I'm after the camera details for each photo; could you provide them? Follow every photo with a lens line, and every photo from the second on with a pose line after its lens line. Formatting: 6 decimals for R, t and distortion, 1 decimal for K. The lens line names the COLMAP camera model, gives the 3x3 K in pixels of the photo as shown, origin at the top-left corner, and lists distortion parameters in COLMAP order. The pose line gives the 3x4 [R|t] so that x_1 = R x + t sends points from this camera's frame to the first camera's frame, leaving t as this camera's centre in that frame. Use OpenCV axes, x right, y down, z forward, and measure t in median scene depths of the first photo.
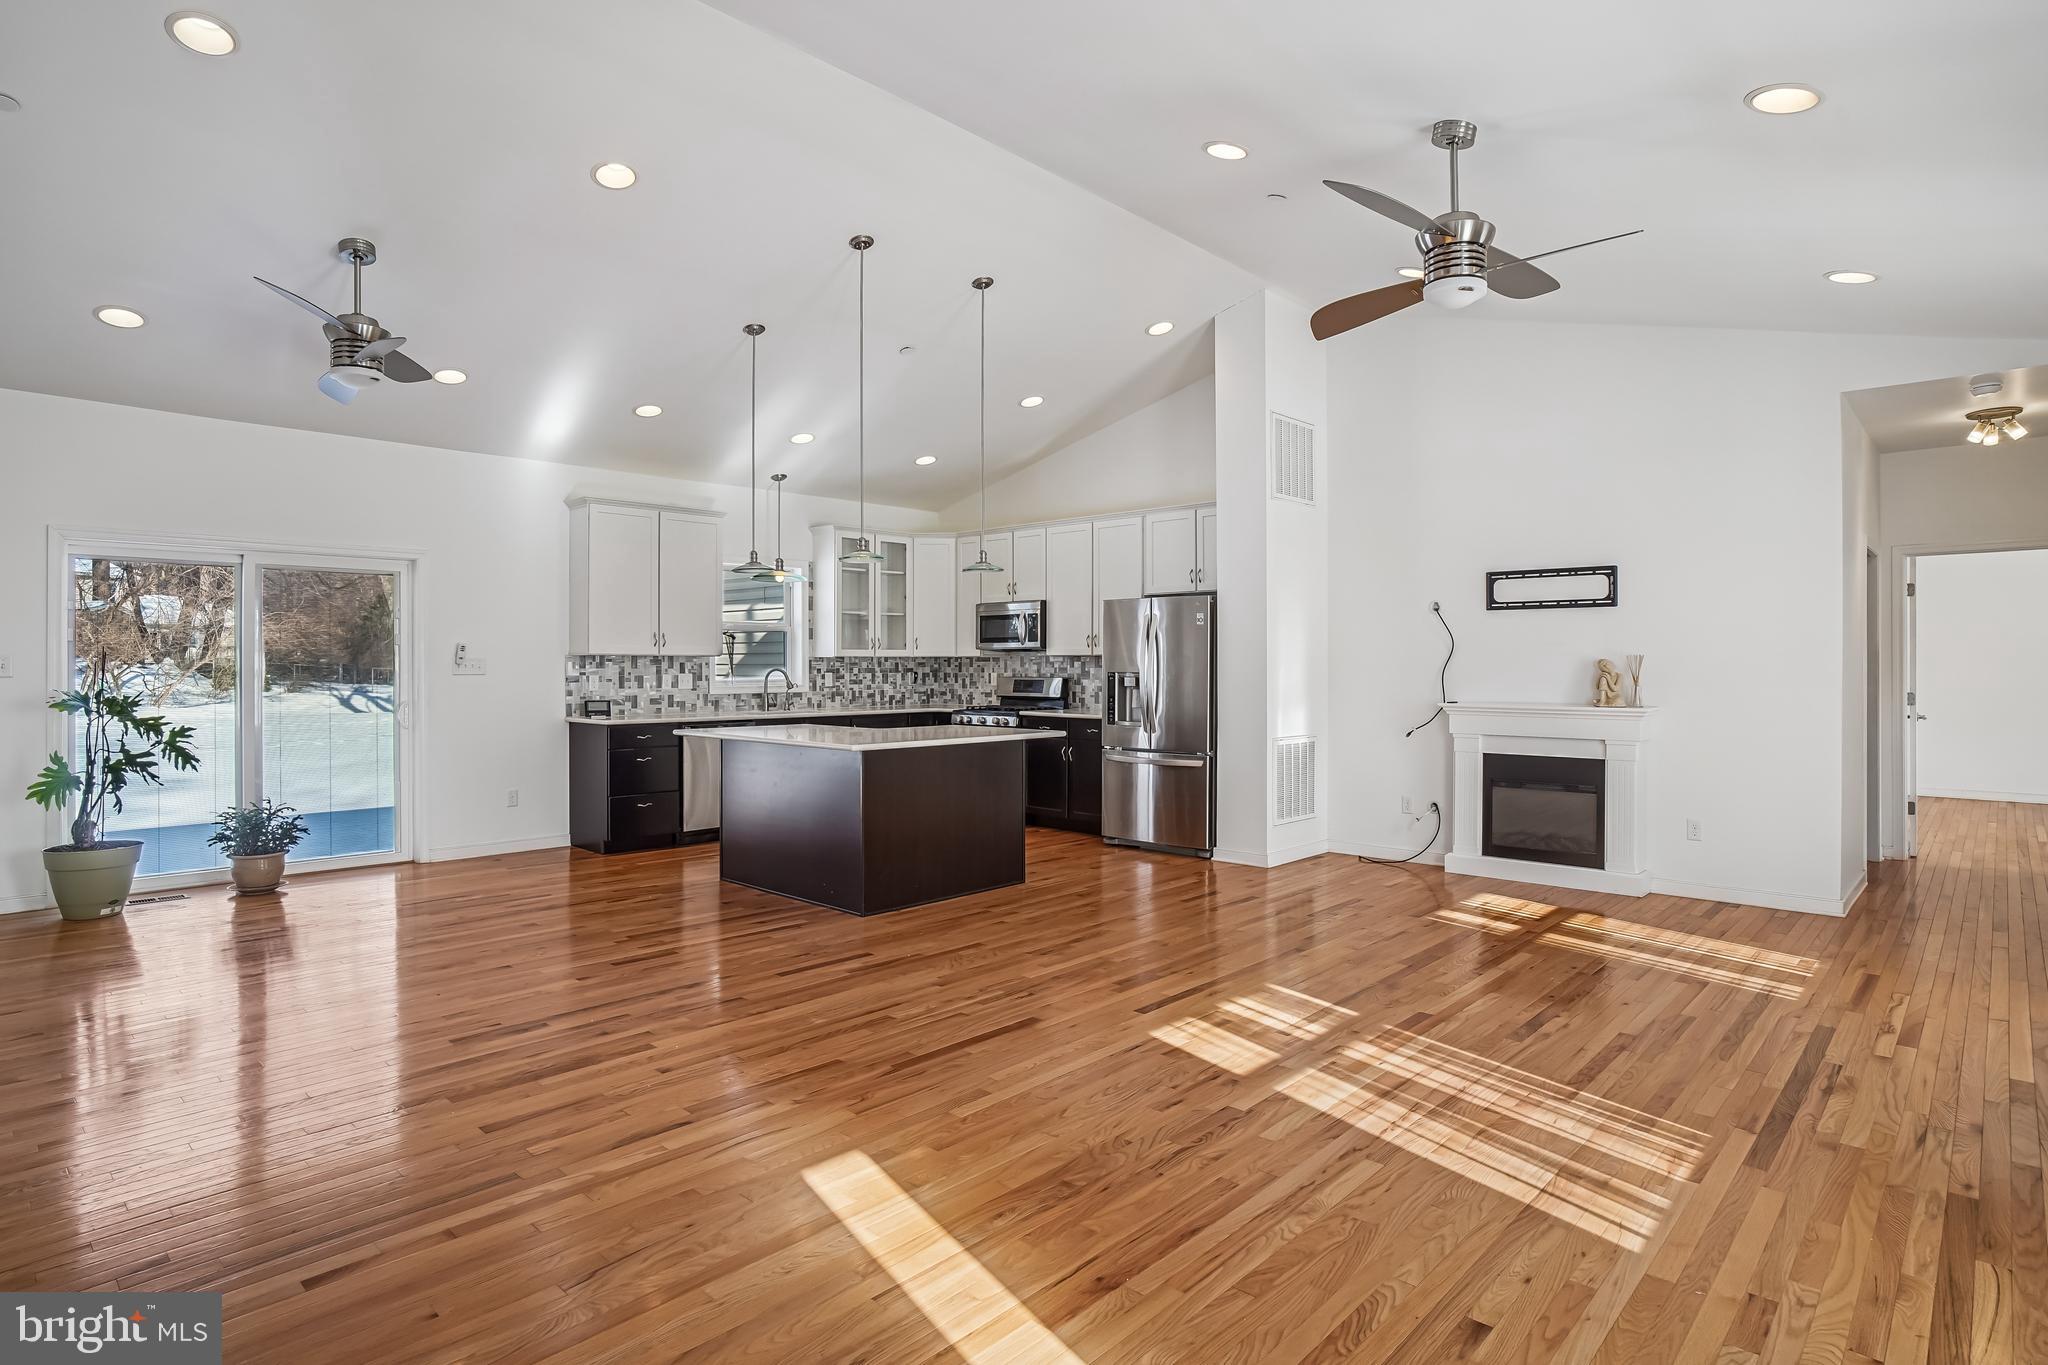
lens RADIAL K [[1068.5, 0, 1024.0], [0, 1068.5, 682.5], [0, 0, 1]] dist [-0.048294, 0.022352]
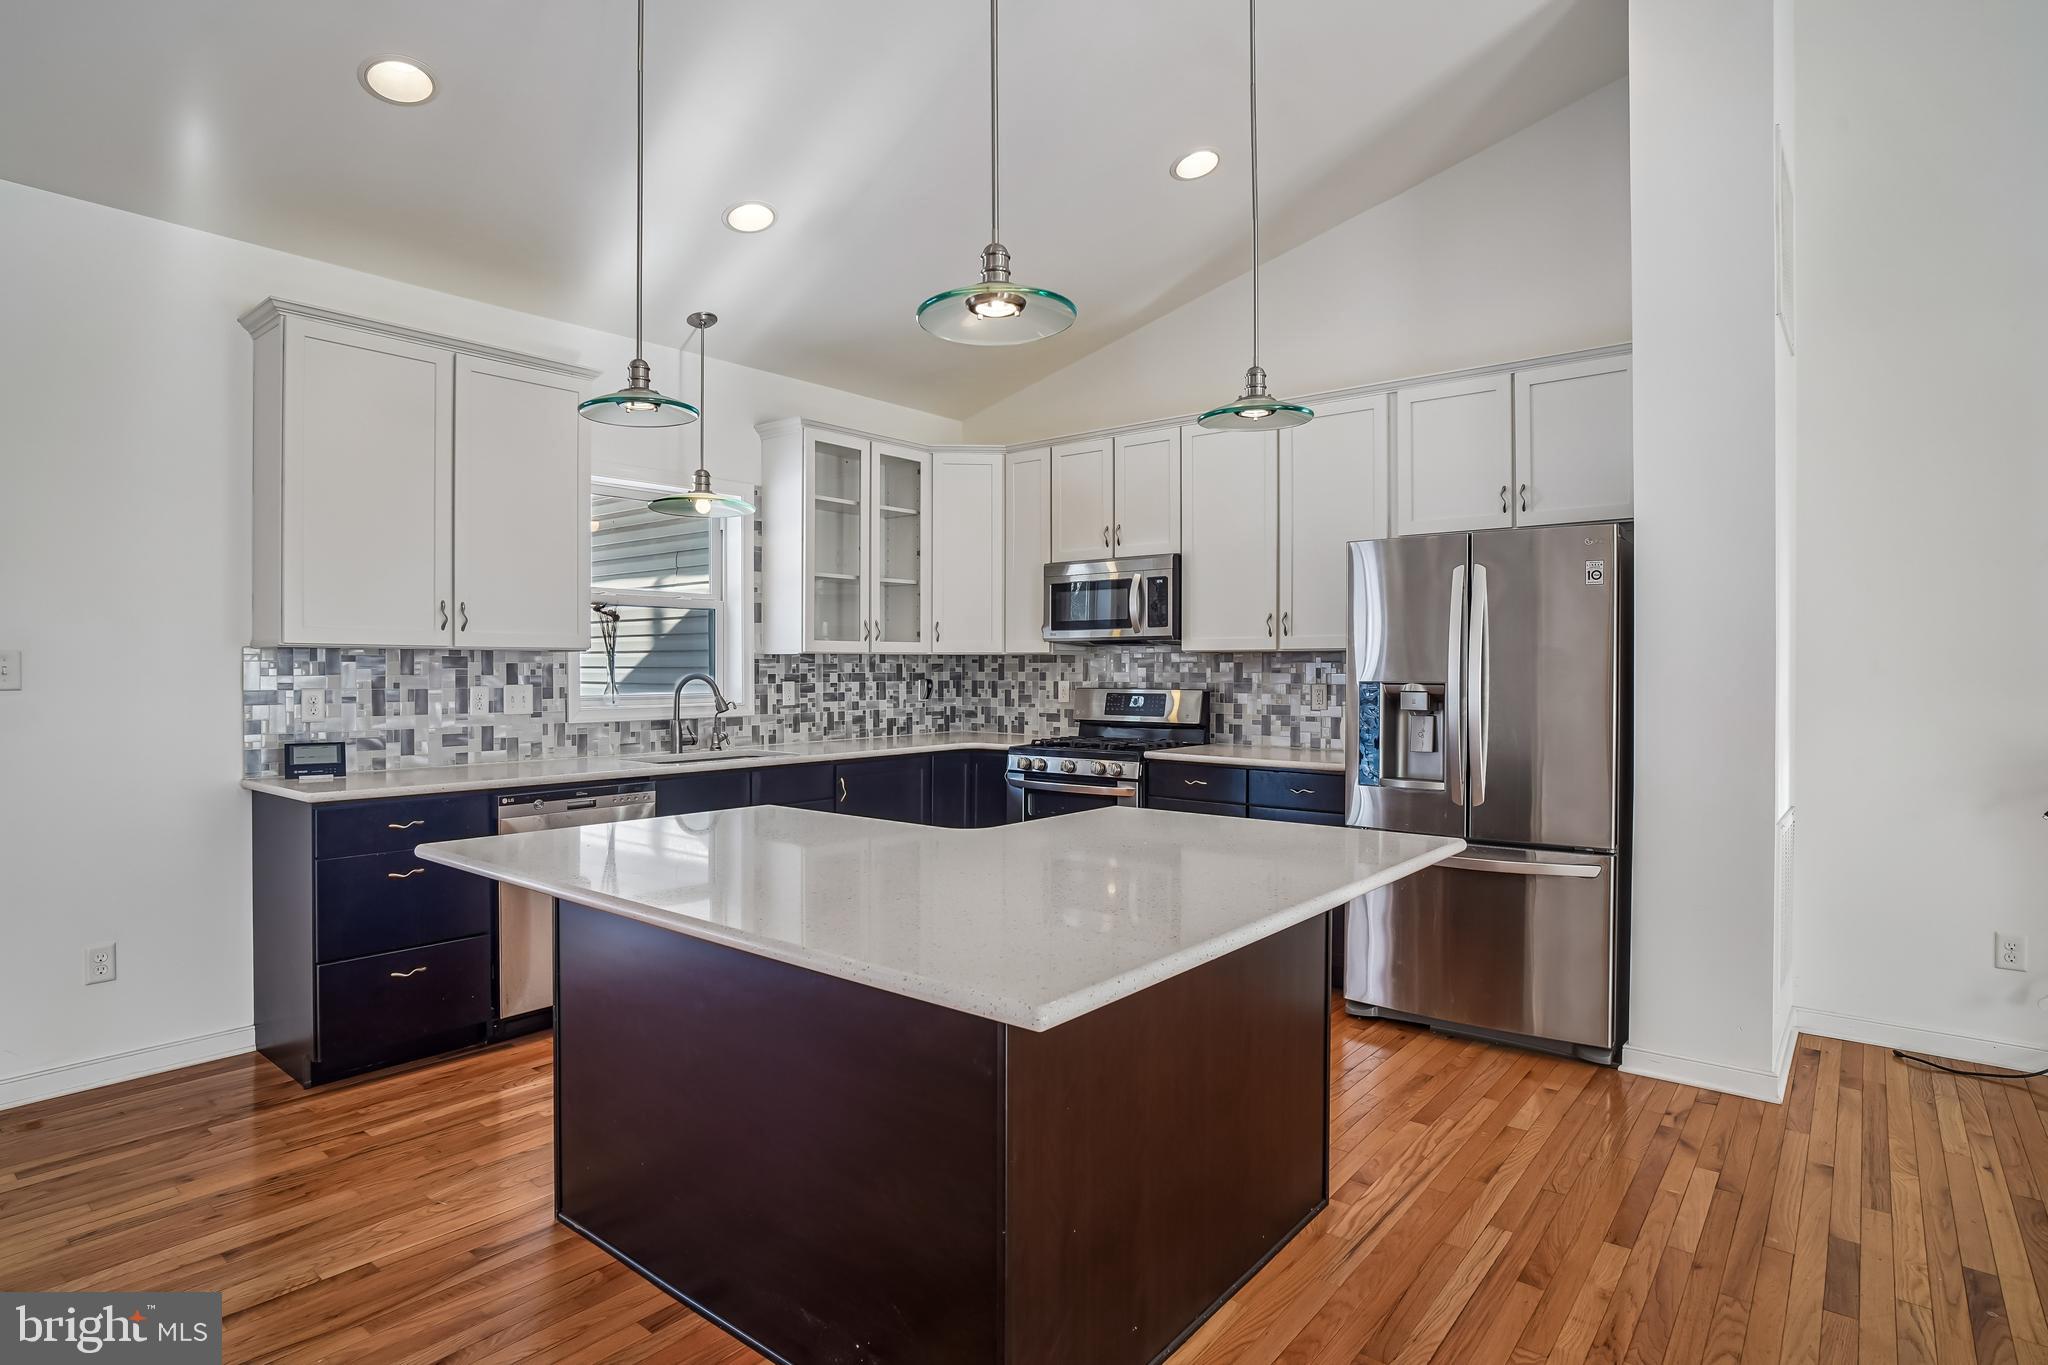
lens RADIAL K [[1068.5, 0, 1024.0], [0, 1068.5, 682.5], [0, 0, 1]] dist [-0.048294, 0.022352]
pose [[0.997220, -0.000919, 0.074512, -0.109407], [0.001136, 0.999995, -0.002877, -0.007501], [-0.074509, 0.002954, 0.997216, 0.460266]]
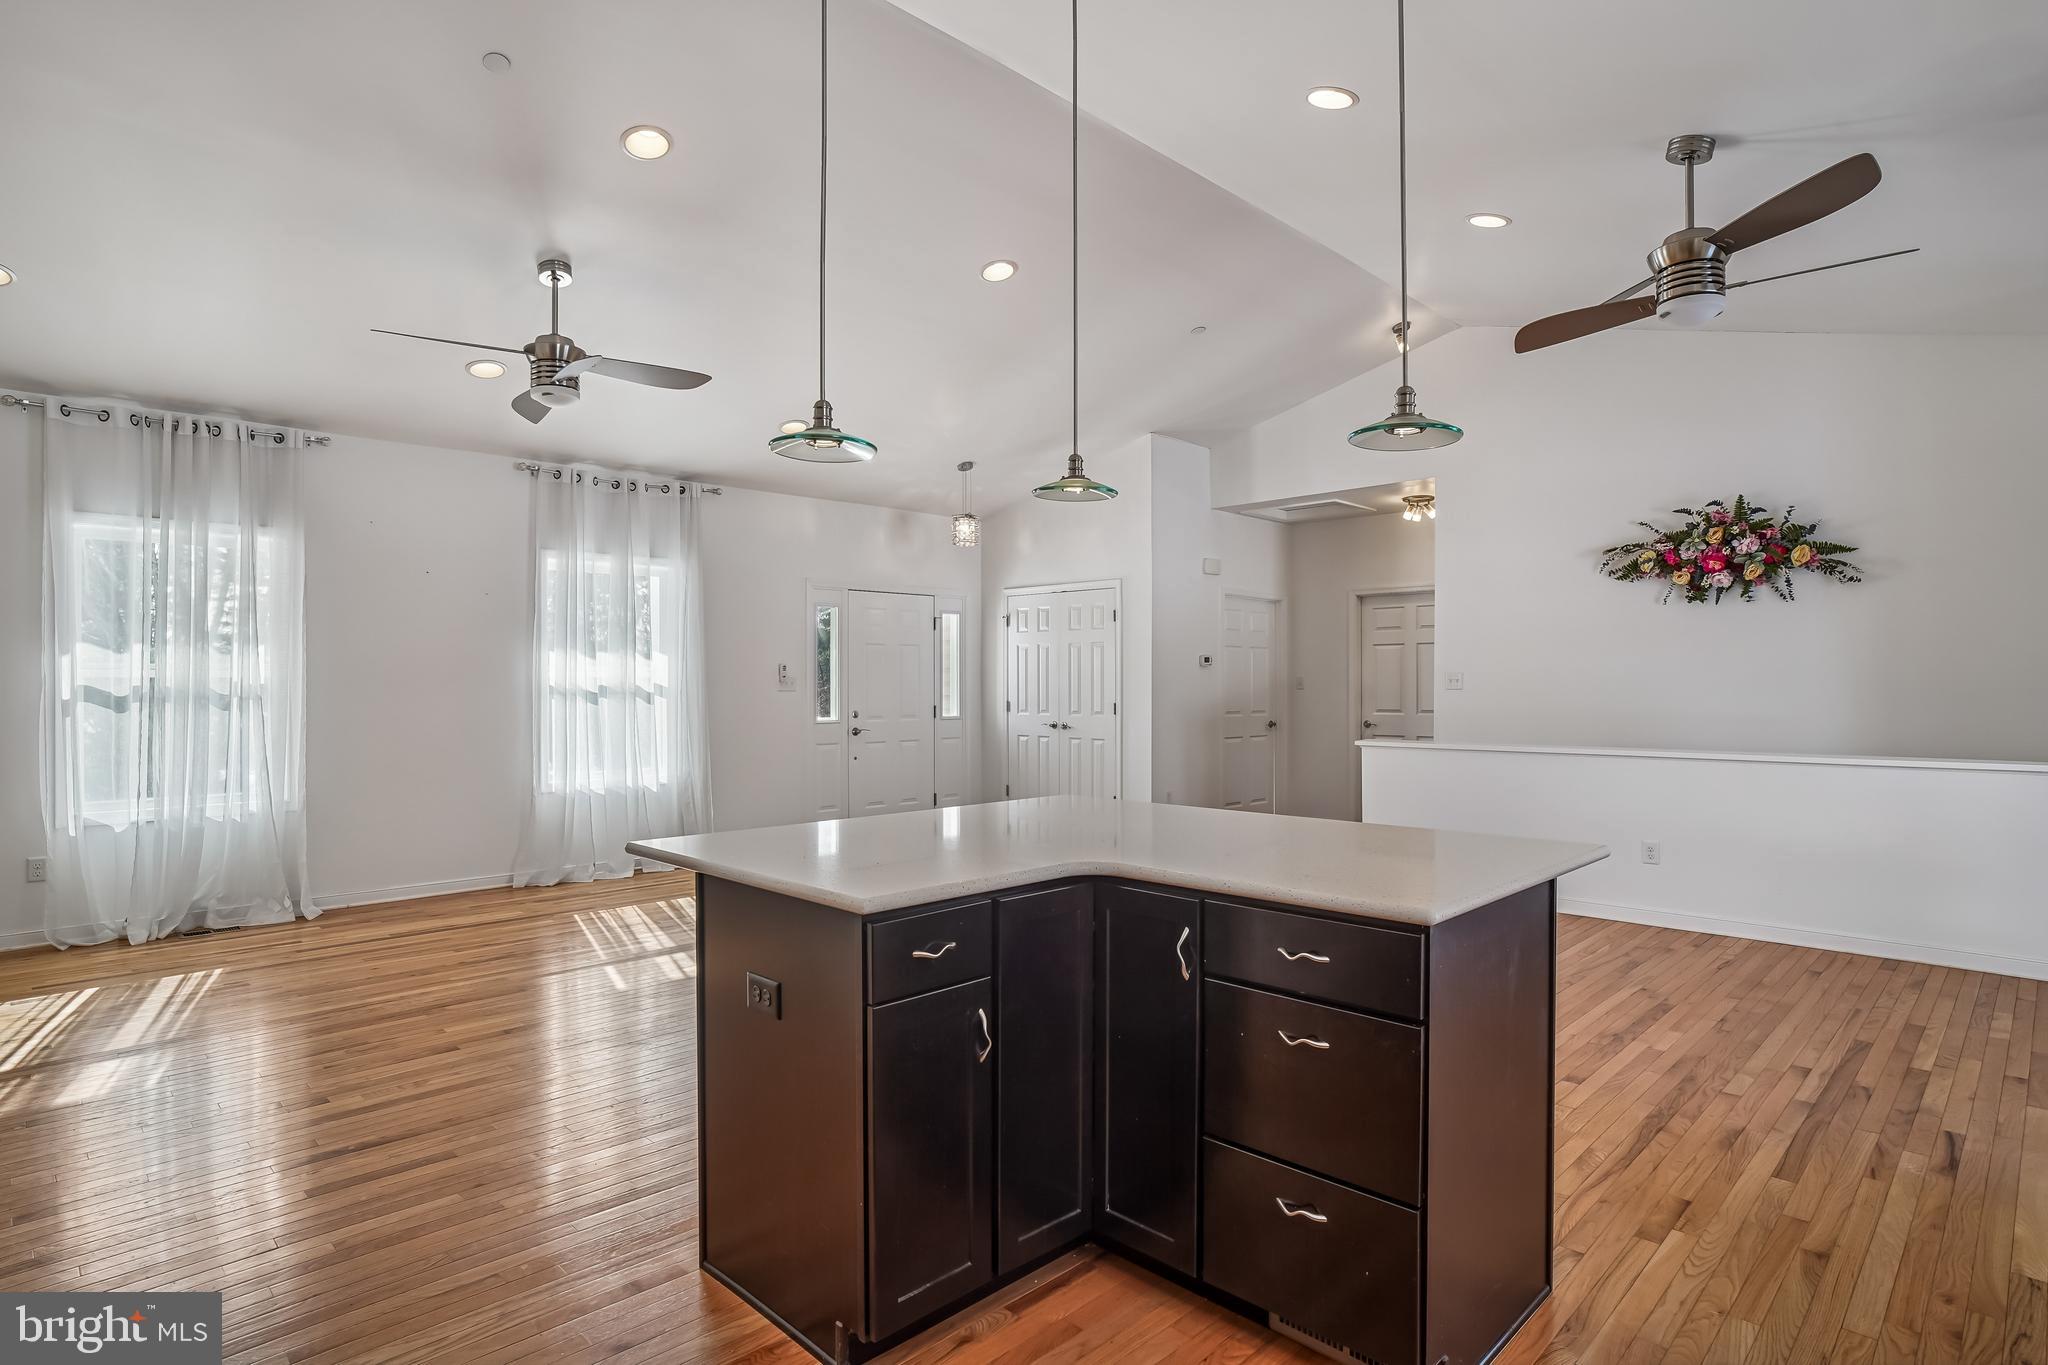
lens RADIAL K [[1068.5, 0, 1024.0], [0, 1068.5, 682.5], [0, 0, 1]] dist [-0.048294, 0.022352]
pose [[-0.999593, 0.001742, 0.028463, -0.091949], [0.002196, 0.999871, 0.015908, -0.016569], [-0.028432, 0.015964, -0.999468, 1.030023]]
